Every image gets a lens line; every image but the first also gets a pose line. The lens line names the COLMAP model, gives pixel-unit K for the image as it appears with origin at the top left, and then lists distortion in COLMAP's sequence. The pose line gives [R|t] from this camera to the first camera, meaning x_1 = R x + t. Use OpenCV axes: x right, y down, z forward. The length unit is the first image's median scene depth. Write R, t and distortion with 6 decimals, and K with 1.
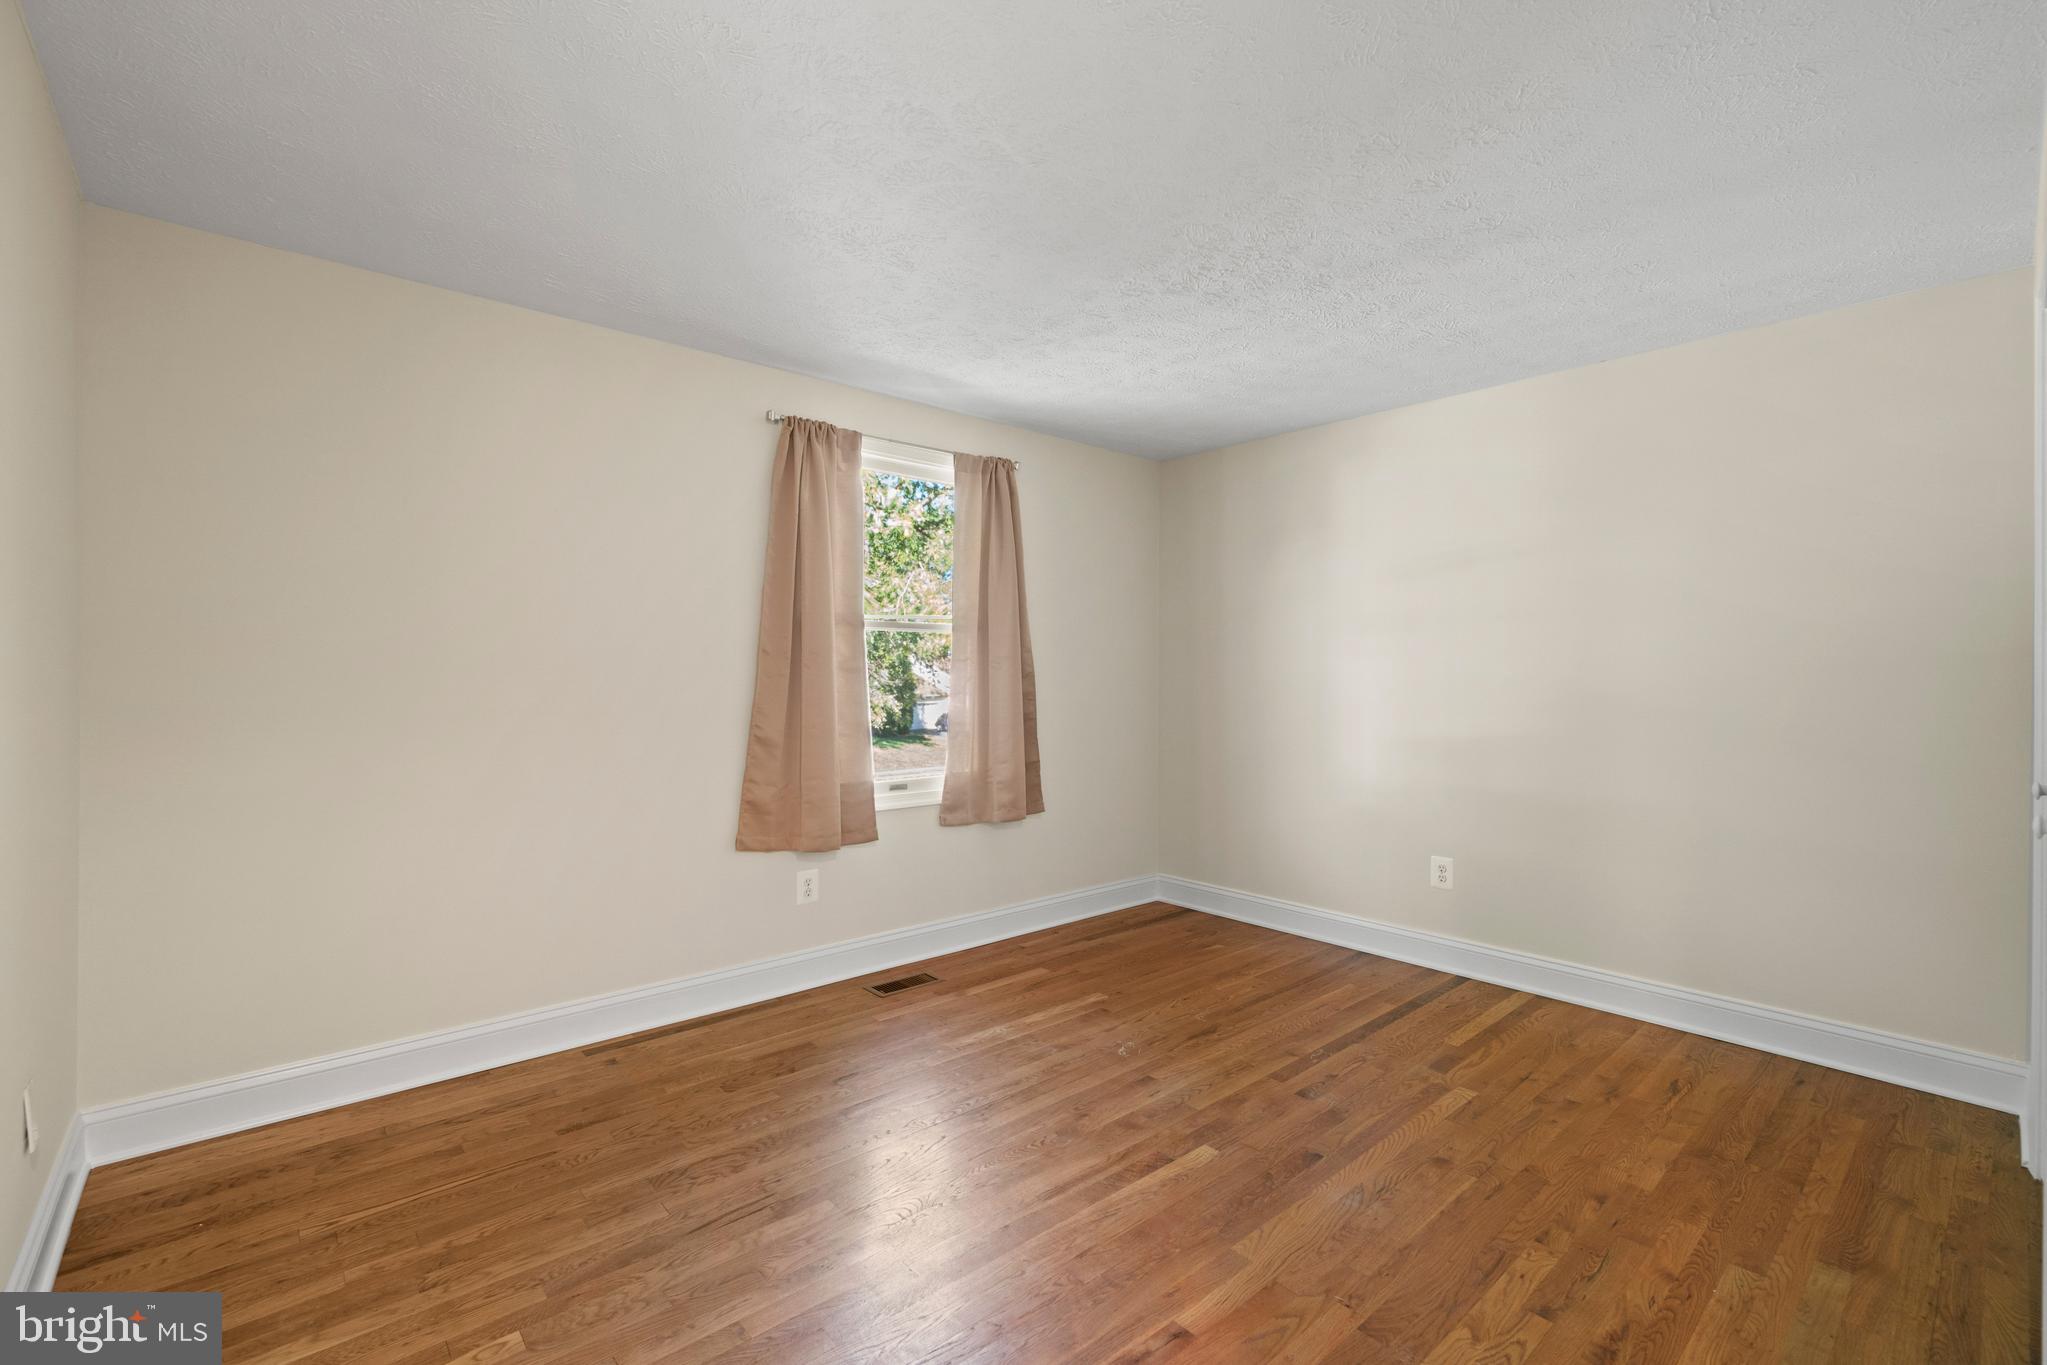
lens RADIAL K [[886.8, 0, 1022.2], [0, 886.8, 680.4], [0, 0, 1]] dist [0.001502, -0.000273]
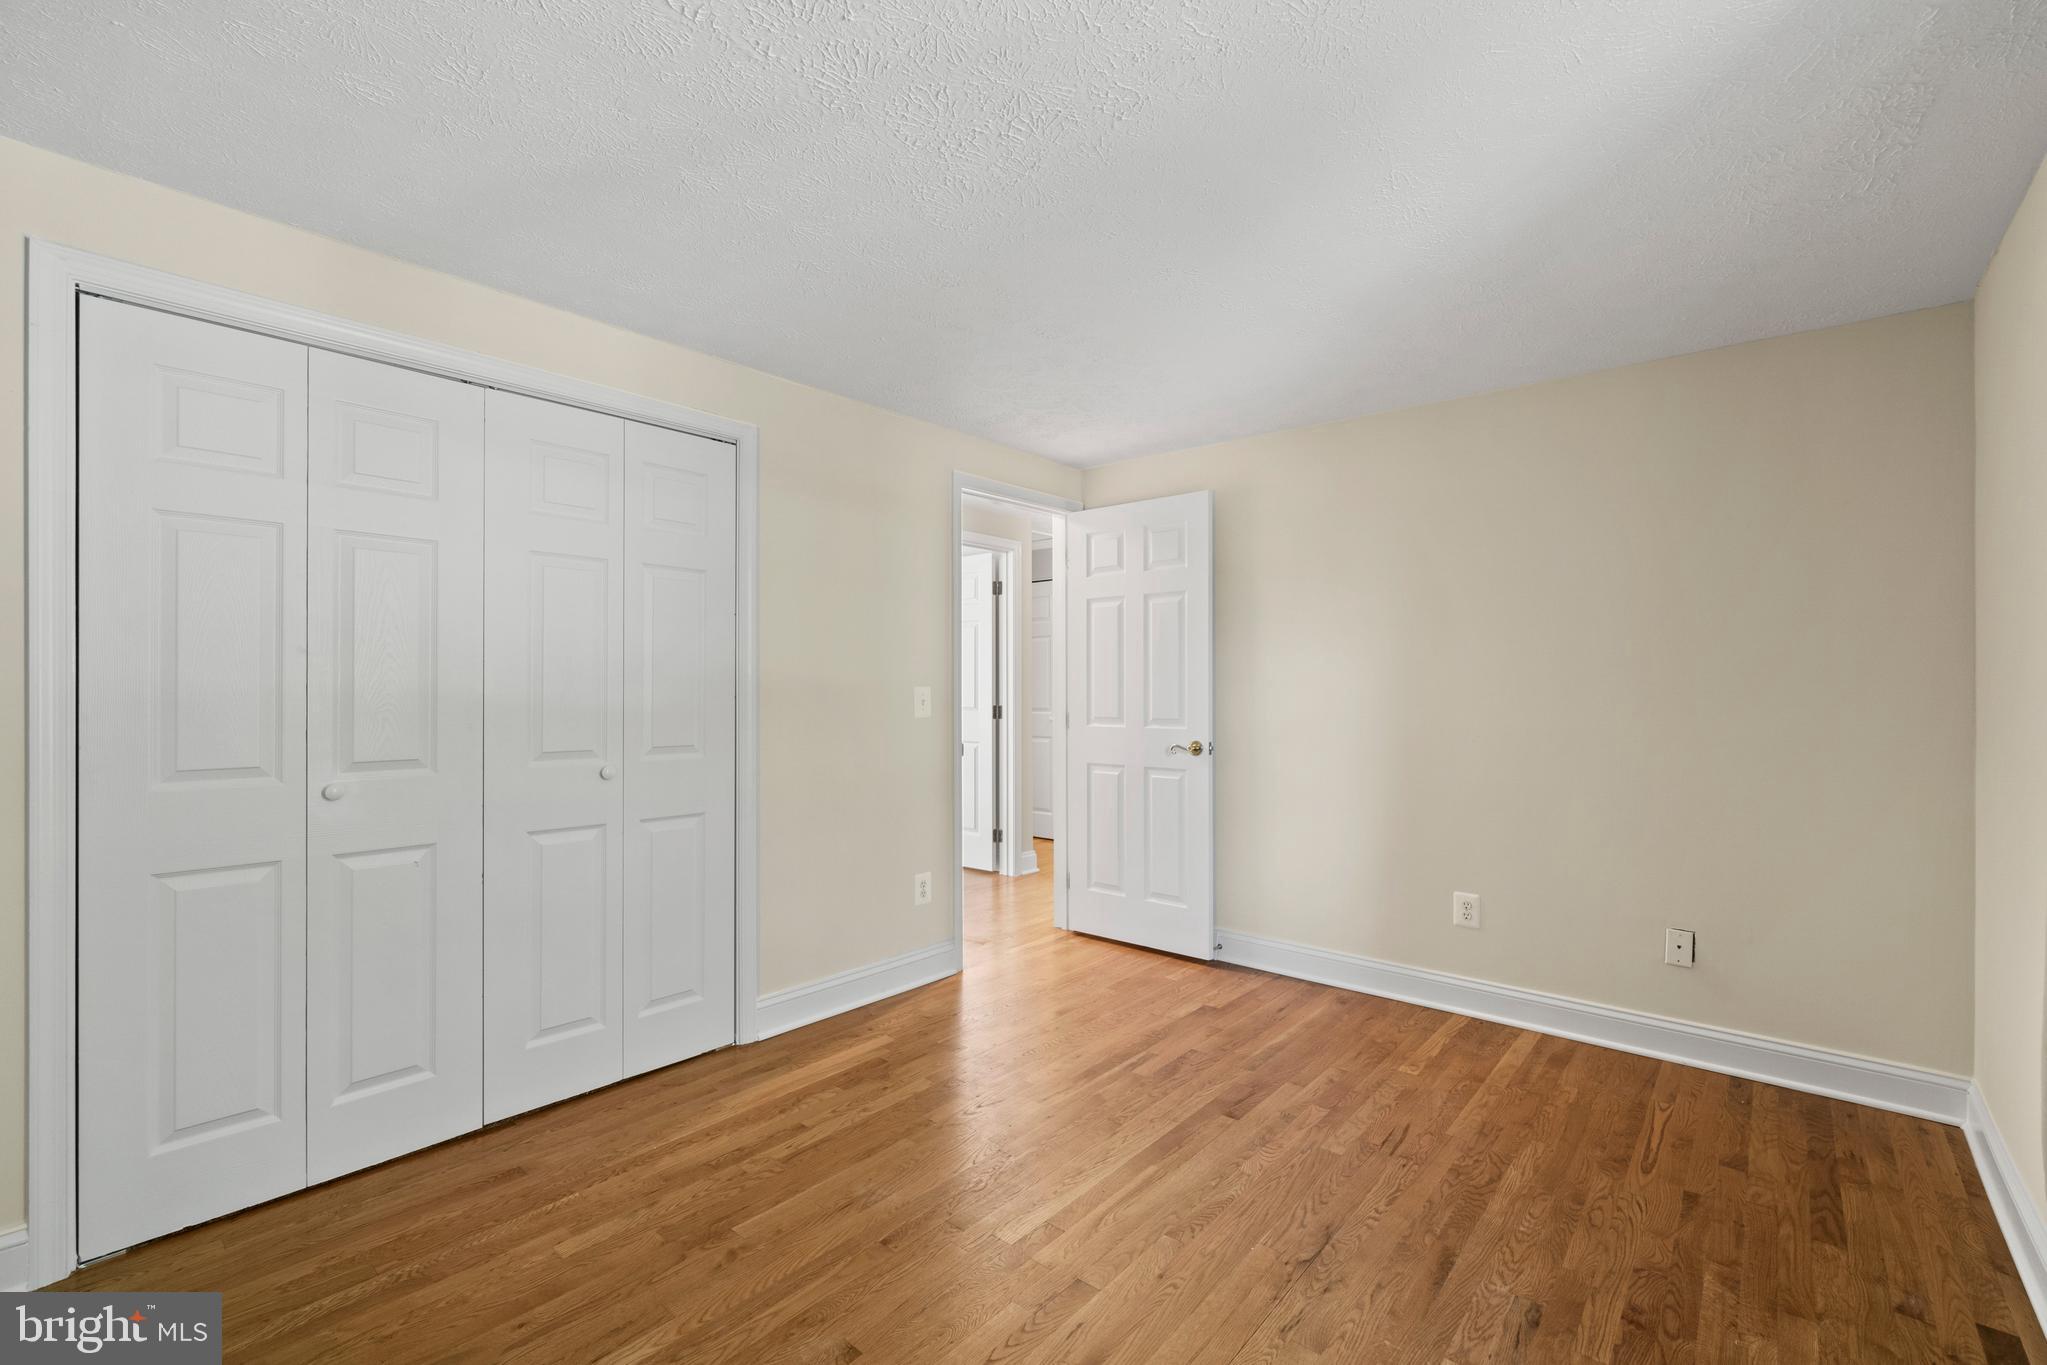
lens RADIAL K [[886.8, 0, 1024.5], [0, 886.8, 685.1], [0, 0, 1]] dist [0.001502, -0.000273]
pose [[-0.990291, -0.006403, -0.138864, 0.339892], [-0.006599, 0.999978, 0.000946, -0.024640], [0.138855, 0.001853, -0.990311, 1.997146]]
